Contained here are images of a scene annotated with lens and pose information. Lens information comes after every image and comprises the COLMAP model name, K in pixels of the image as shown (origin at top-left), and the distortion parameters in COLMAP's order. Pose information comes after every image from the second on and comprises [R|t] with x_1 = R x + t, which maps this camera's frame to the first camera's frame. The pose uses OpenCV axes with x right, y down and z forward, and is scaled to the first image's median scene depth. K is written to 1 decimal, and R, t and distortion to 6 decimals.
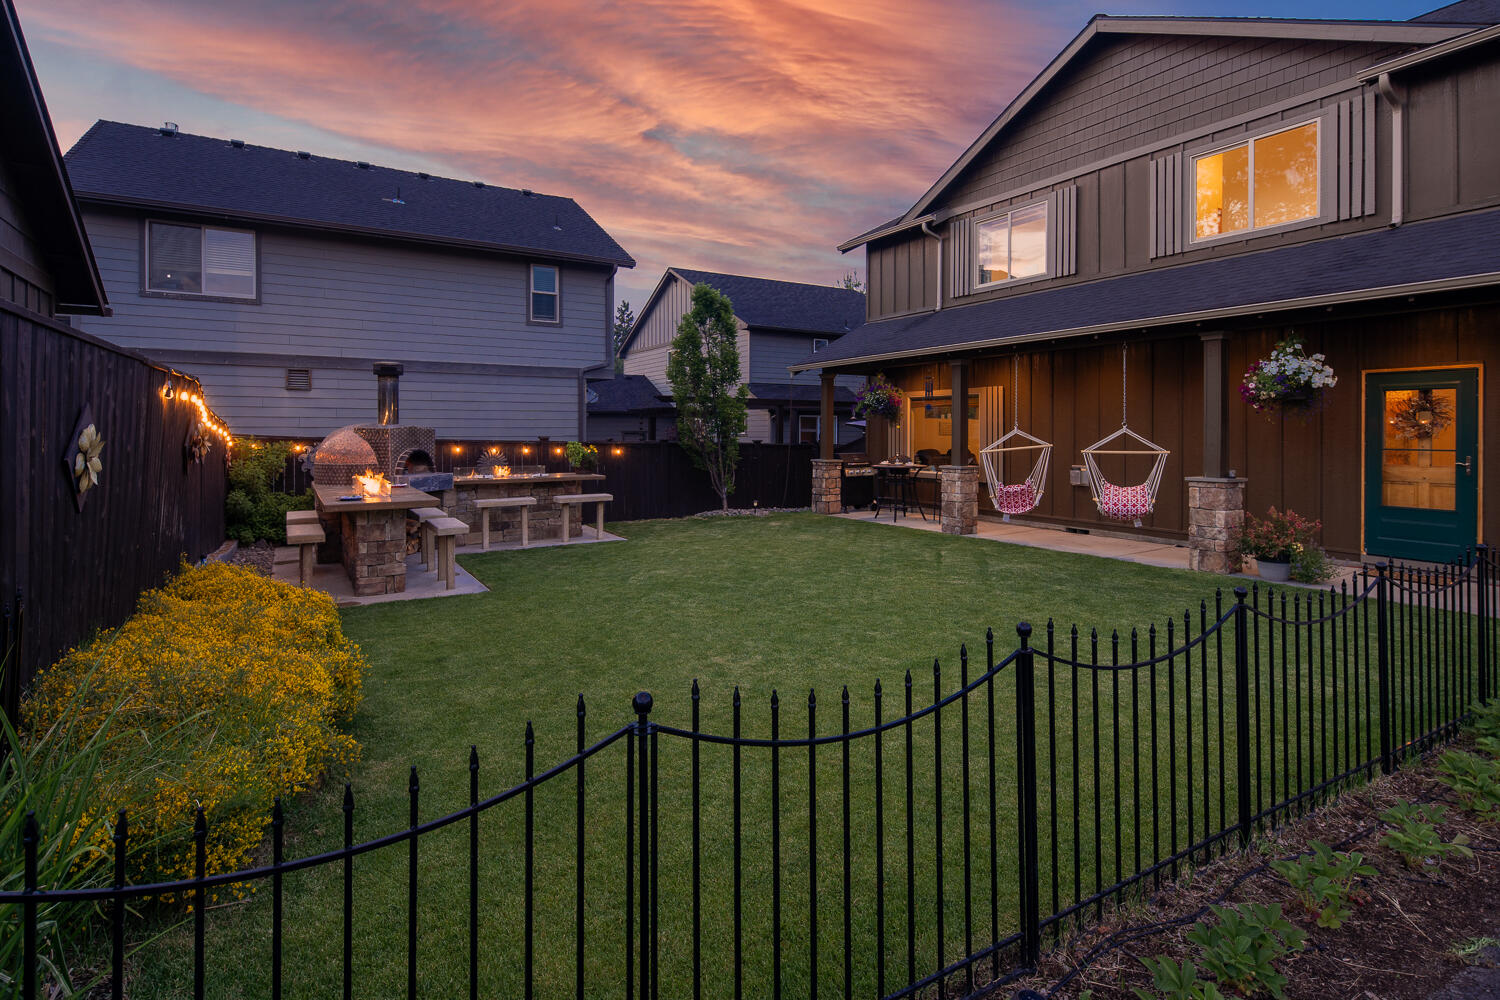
lens RADIAL K [[751.9, 0, 726.2], [0, 751.9, 424.3], [0, 0, 1]] dist [0.003275, -0.003816]
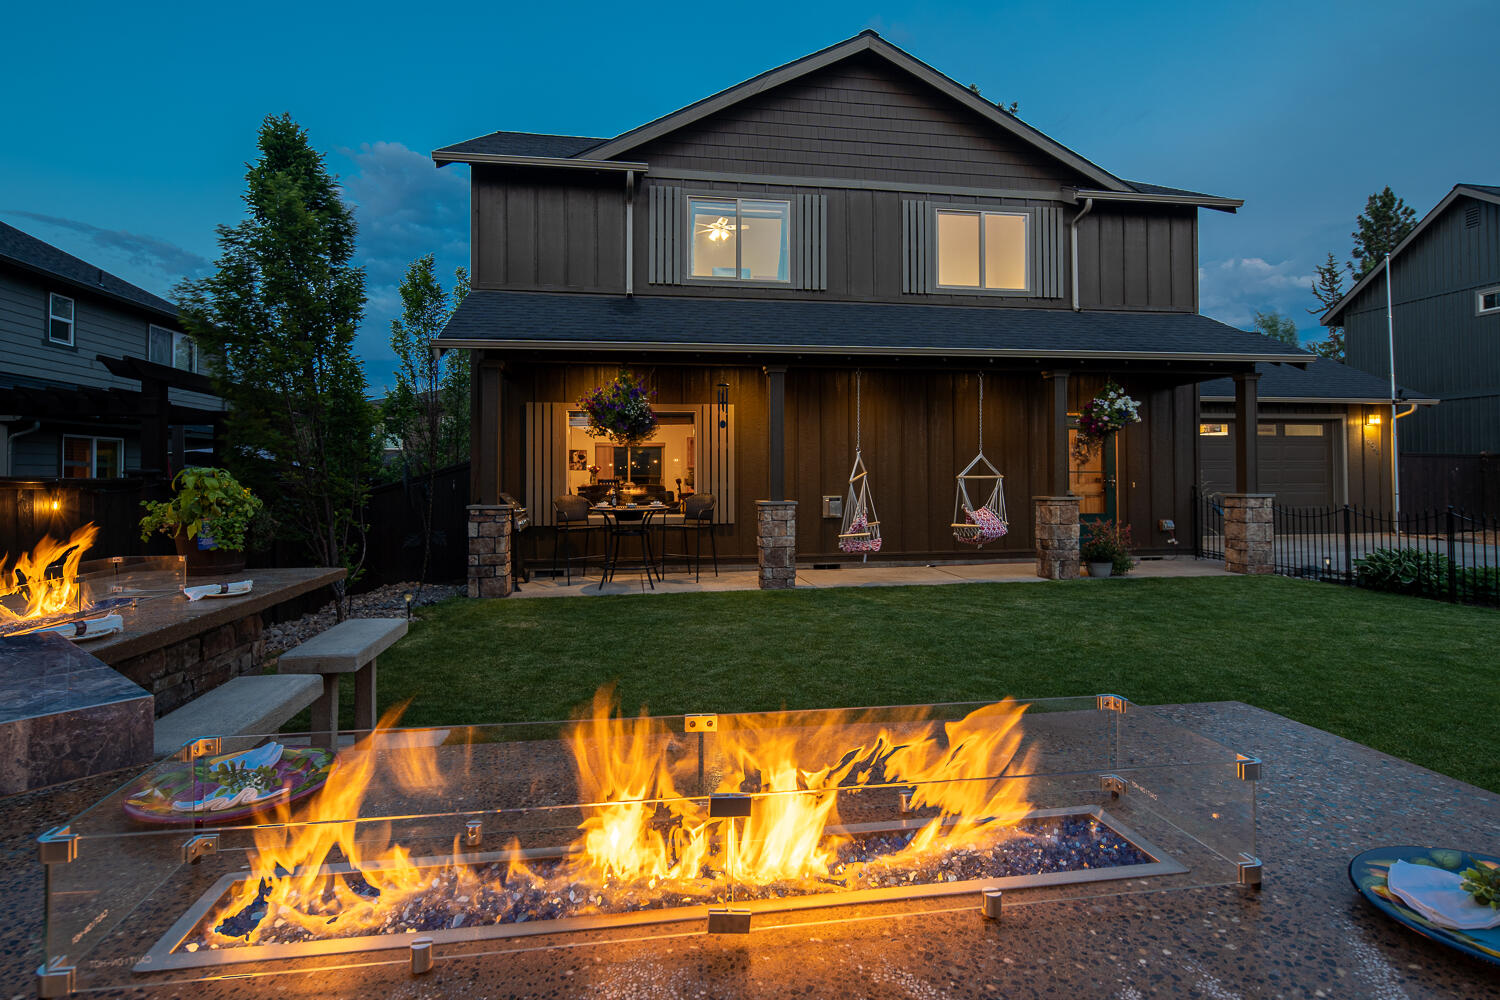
lens RADIAL K [[751.9, 0, 780.6], [0, 751.9, 459.6], [0, 0, 1]] dist [0.003275, -0.003816]
pose [[0.363224, 0.019742, 0.931493, -0.433447], [-0.003066, 0.999795, -0.019994, 0.029255], [-0.931697, 0.004406, 0.363210, 0.738909]]
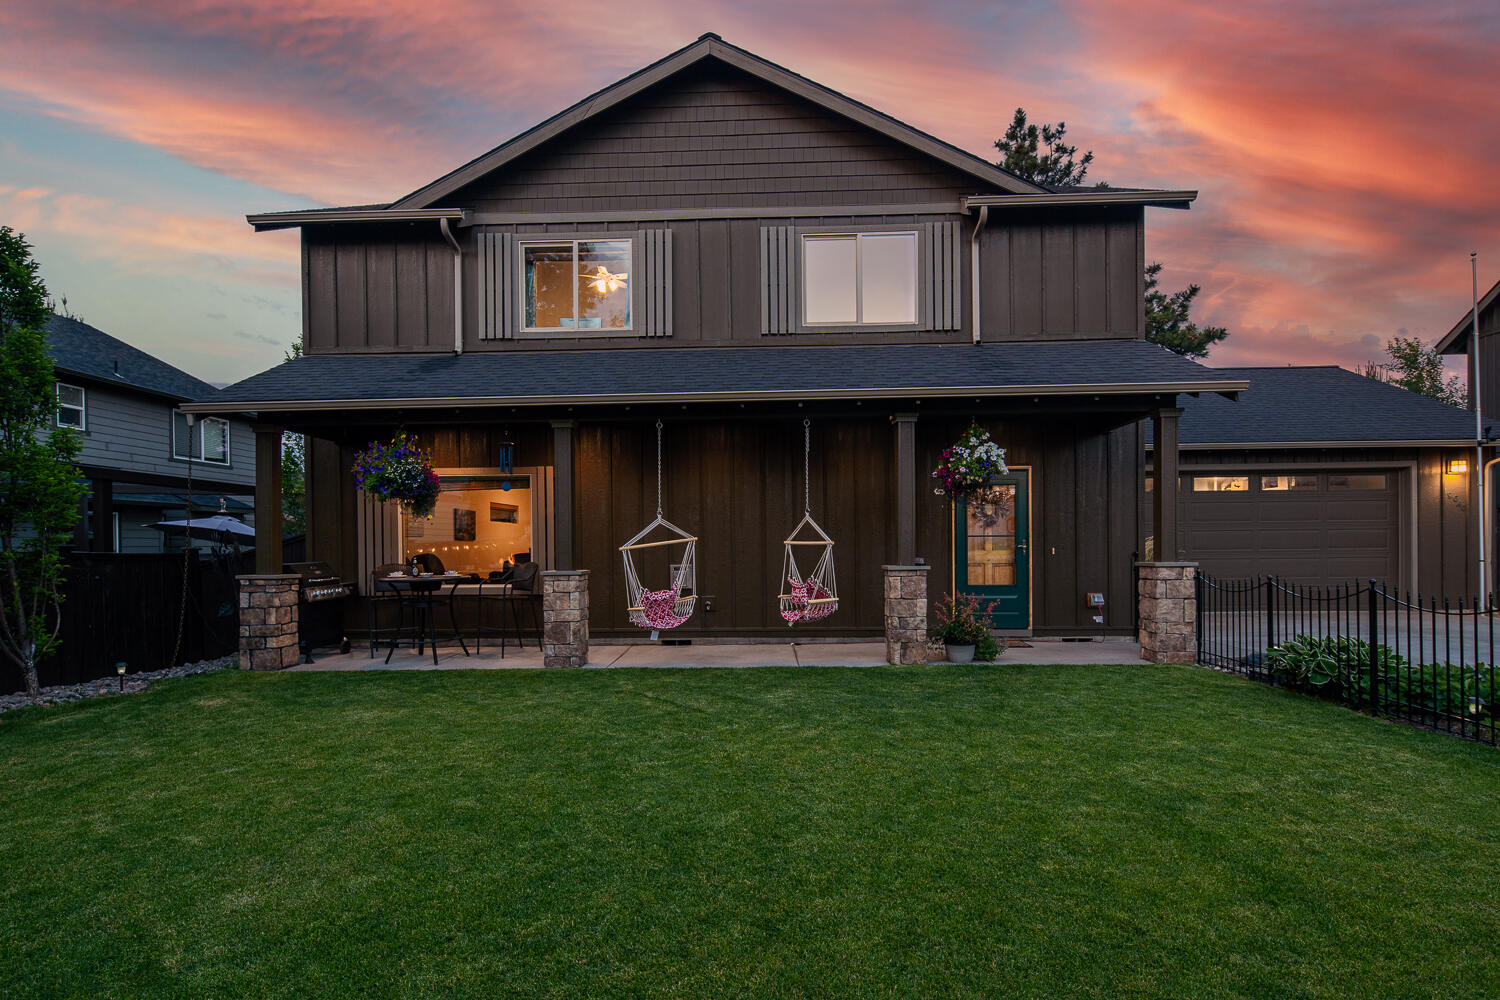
lens RADIAL K [[751.9, 0, 749.4], [0, 751.9, 542.3], [0, 0, 1]] dist [0.003275, -0.003816]
pose [[0.534299, -0.000878, 0.845295, -0.200587], [0.003300, 0.999994, -0.001048, 0.031484], [-0.845289, 0.003349, 0.534299, 0.497601]]
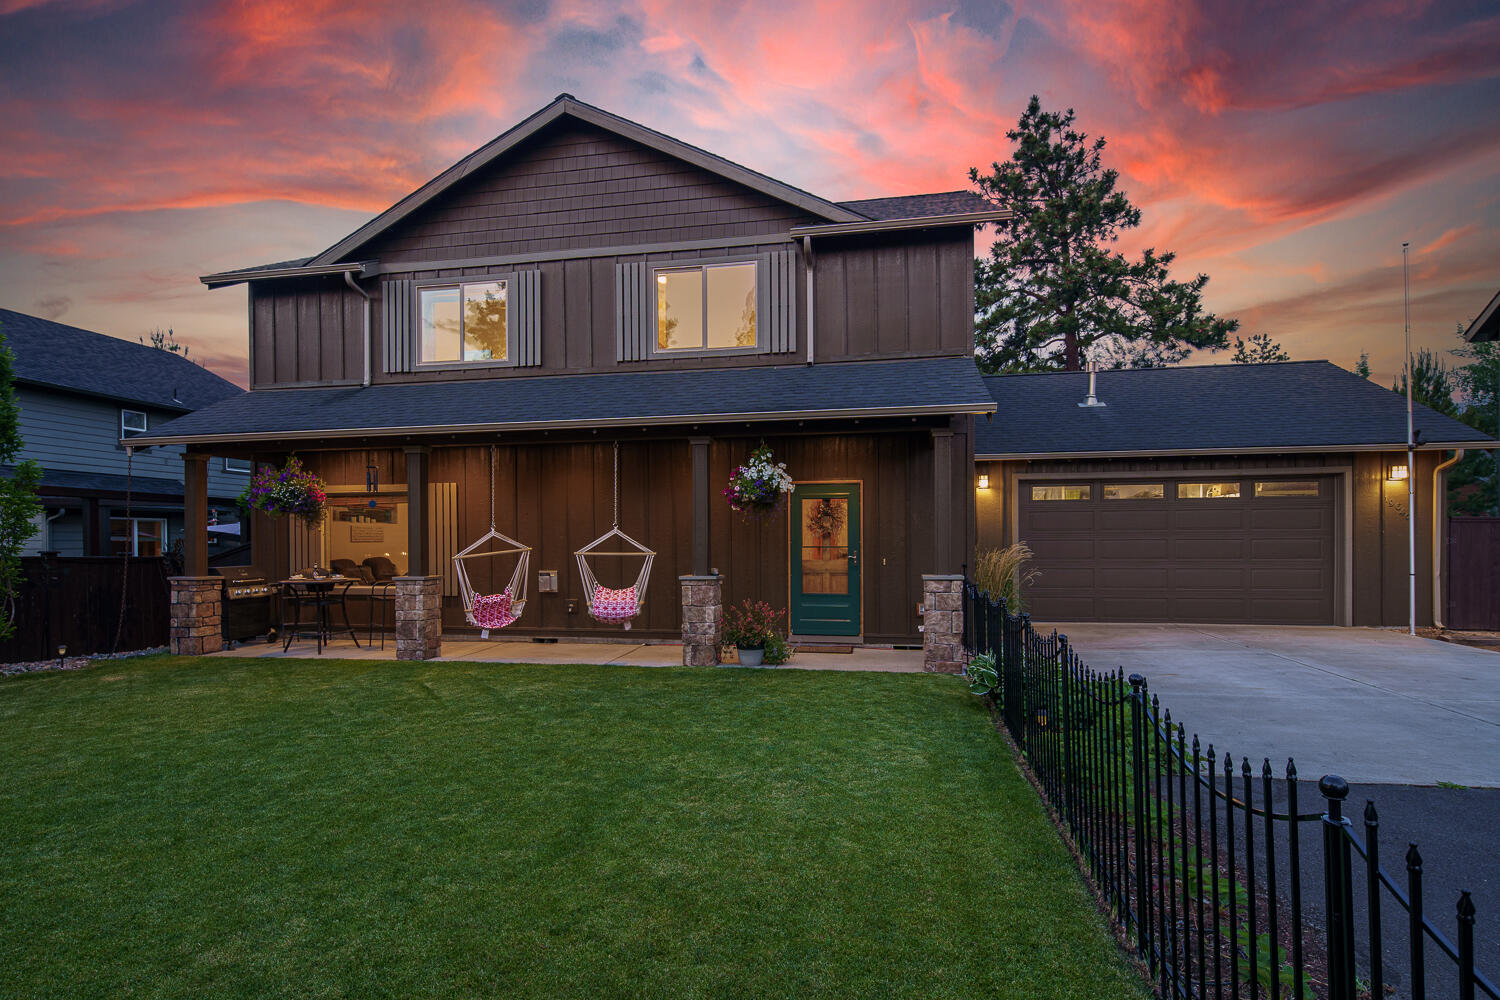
lens RADIAL K [[751.9, 0, 713.7], [0, 751.9, 547.3], [0, 0, 1]] dist [0.003275, -0.003816]
pose [[0.657156, -0.005707, 0.753733, -0.099858], [-0.001209, 0.999962, 0.008625, 0.017133], [-0.753754, -0.006579, 0.657124, 0.229046]]
